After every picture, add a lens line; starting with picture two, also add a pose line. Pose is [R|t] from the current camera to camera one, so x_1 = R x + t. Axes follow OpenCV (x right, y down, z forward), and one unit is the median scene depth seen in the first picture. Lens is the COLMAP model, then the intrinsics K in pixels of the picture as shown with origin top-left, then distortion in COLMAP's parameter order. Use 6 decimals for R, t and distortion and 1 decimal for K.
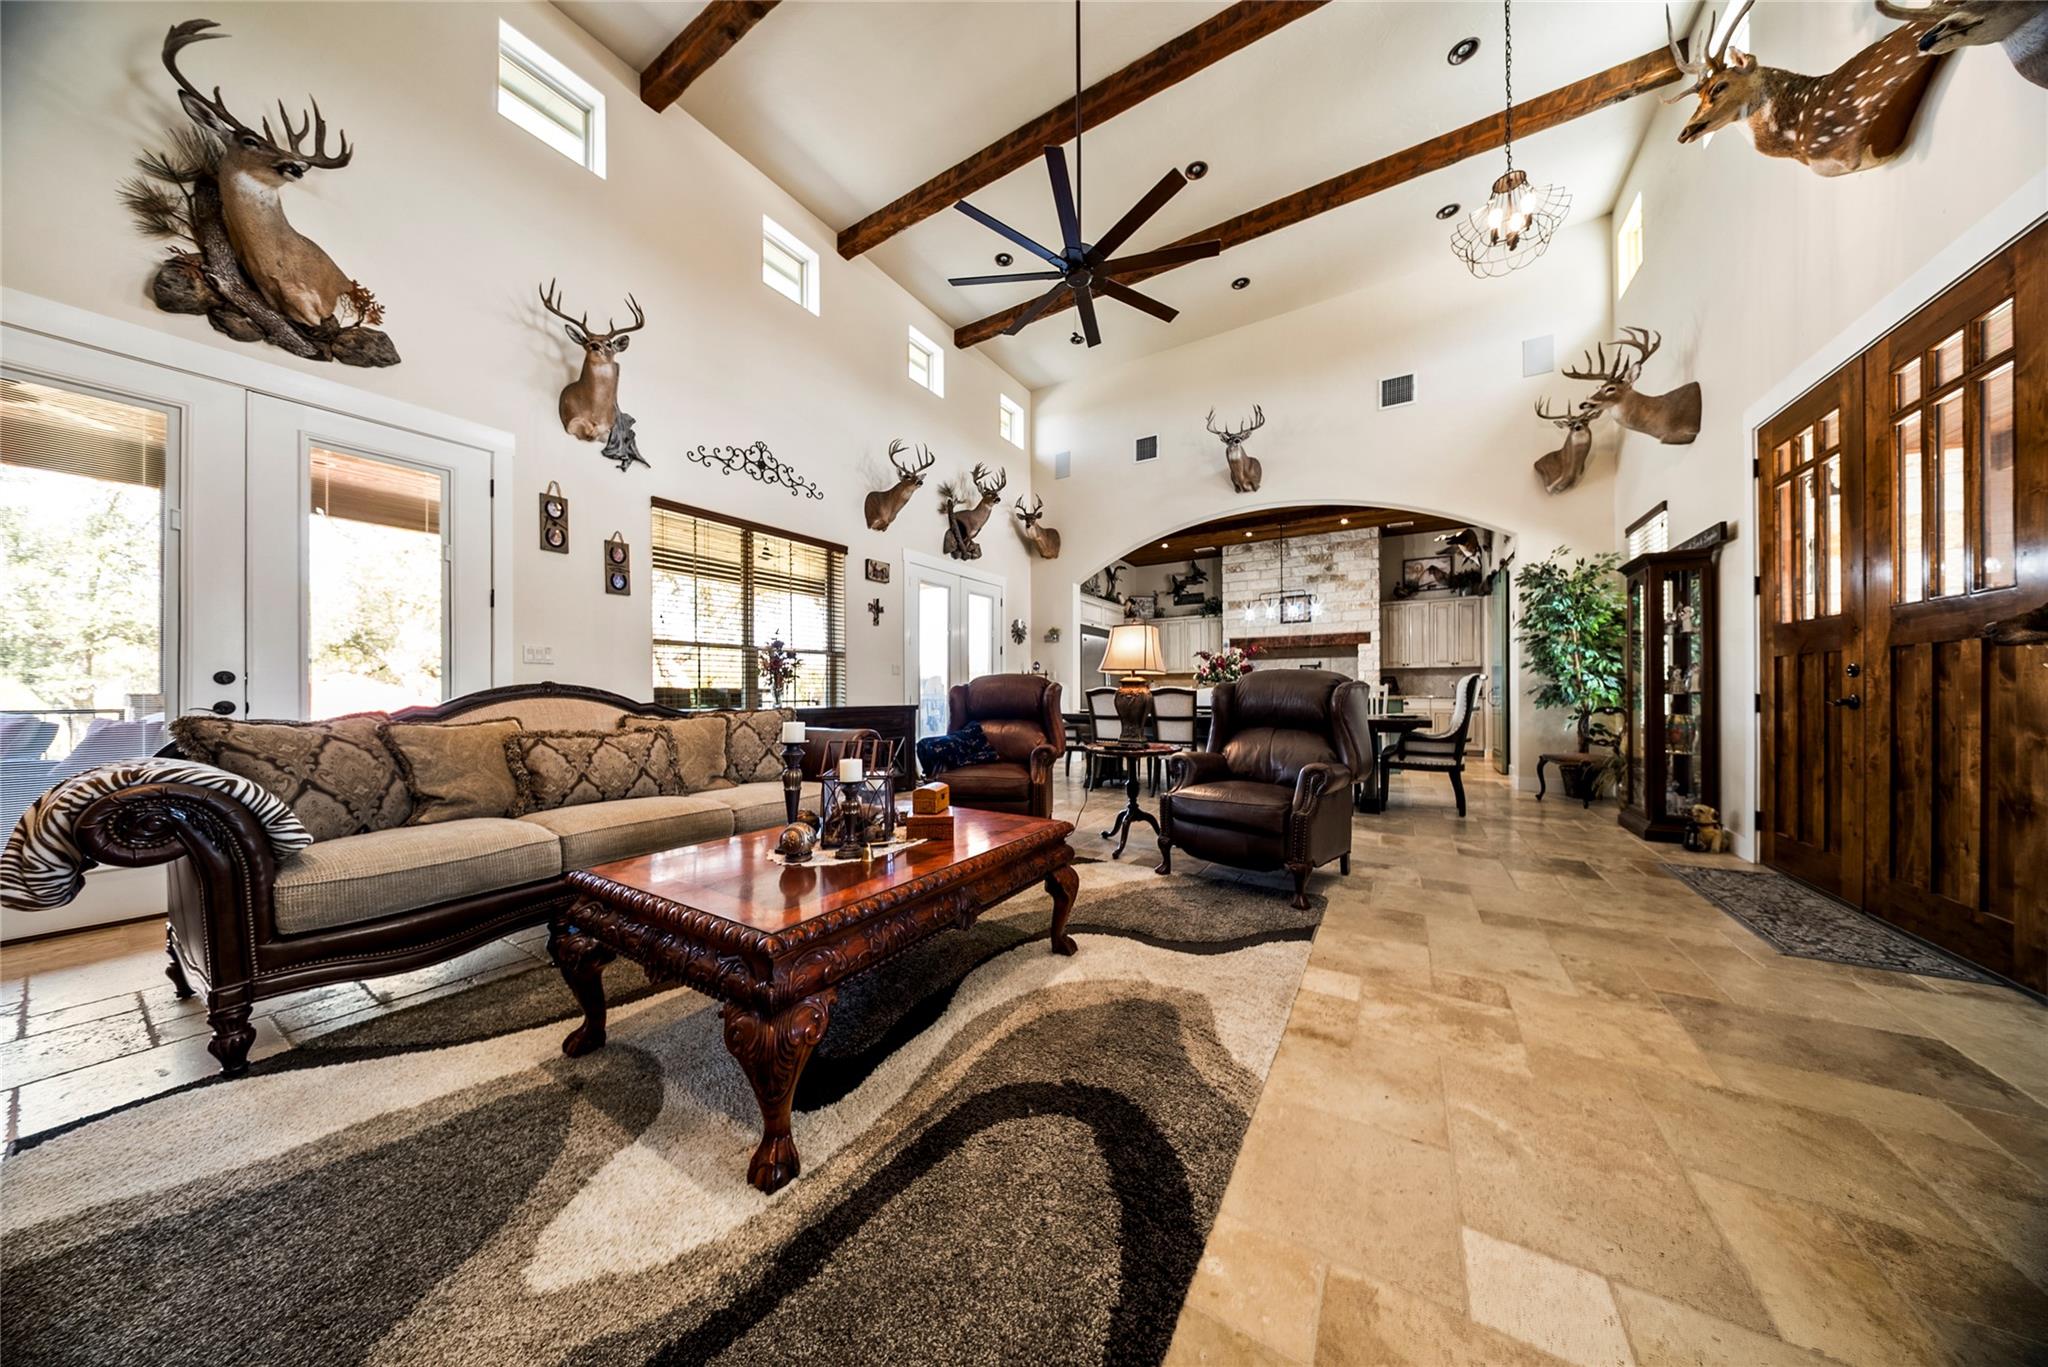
lens RADIAL K [[604.8, 0, 1030.3], [0, 604.8, 694.6], [0, 0, 1]] dist [0.001244, -0.001075]
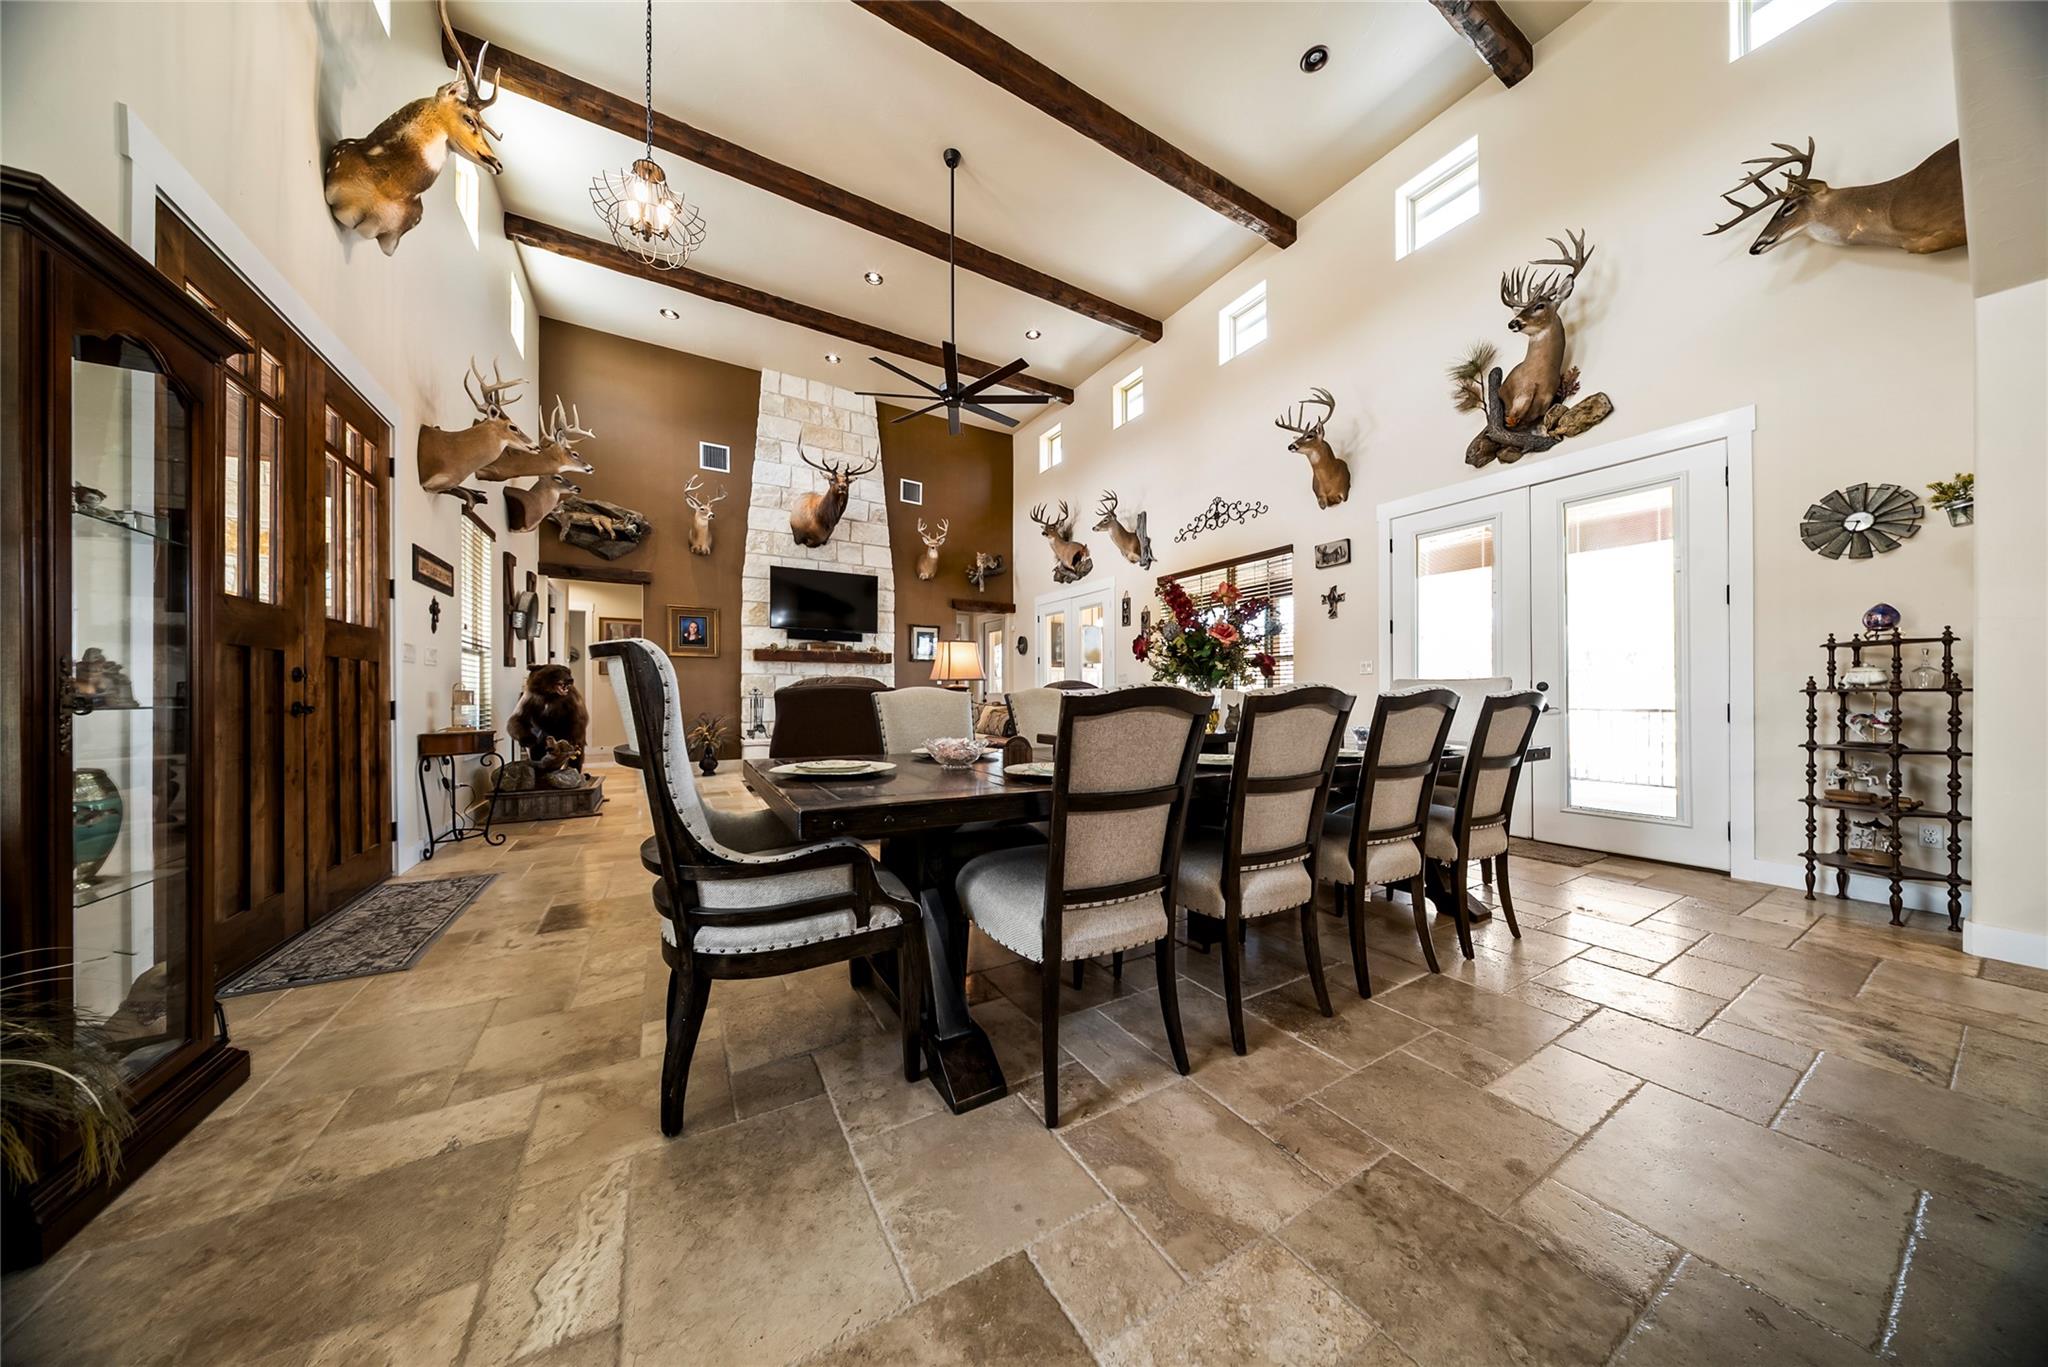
lens RADIAL K [[604.8, 0, 1023.5], [0, 604.8, 697.0], [0, 0, 1]] dist [0.001244, -0.001075]
pose [[-0.462610, 0.001186, -0.886561, 0.466449], [-0.002605, 0.999993, 0.002697, -0.003166], [0.886558, 0.003557, -0.462603, 0.669815]]
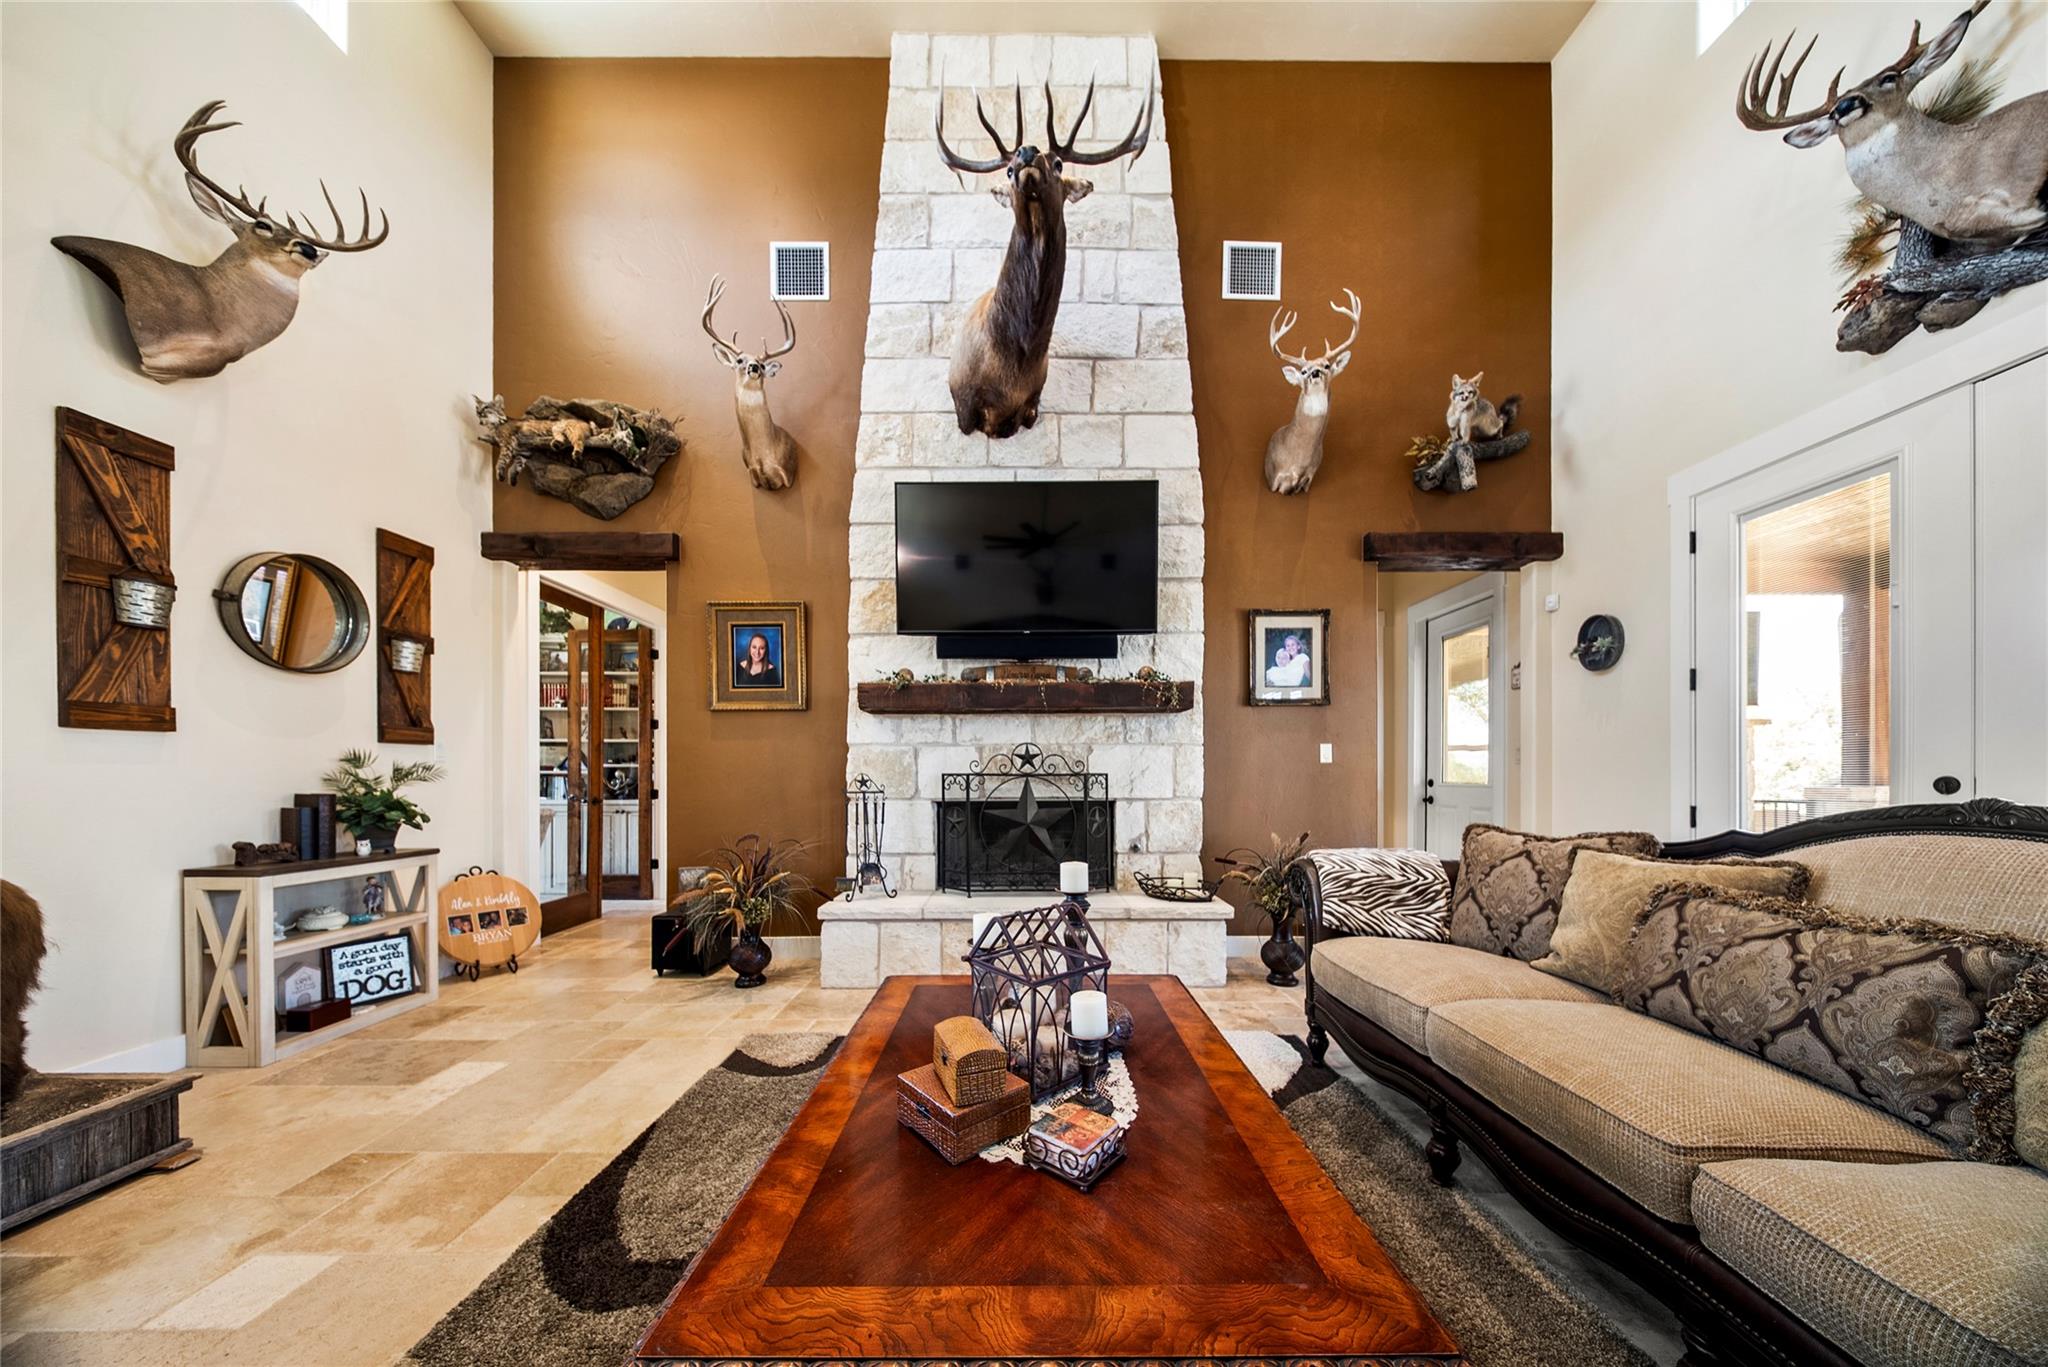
lens RADIAL K [[604.8, 0, 1029.0], [0, 604.8, 786.0], [0, 0, 1]] dist [0.001244, -0.001075]
pose [[-0.850183, 0.008745, -0.526414, 0.000571], [0.000215, 0.999868, 0.016262, -0.013099], [0.526487, 0.013712, -0.850073, 0.306046]]
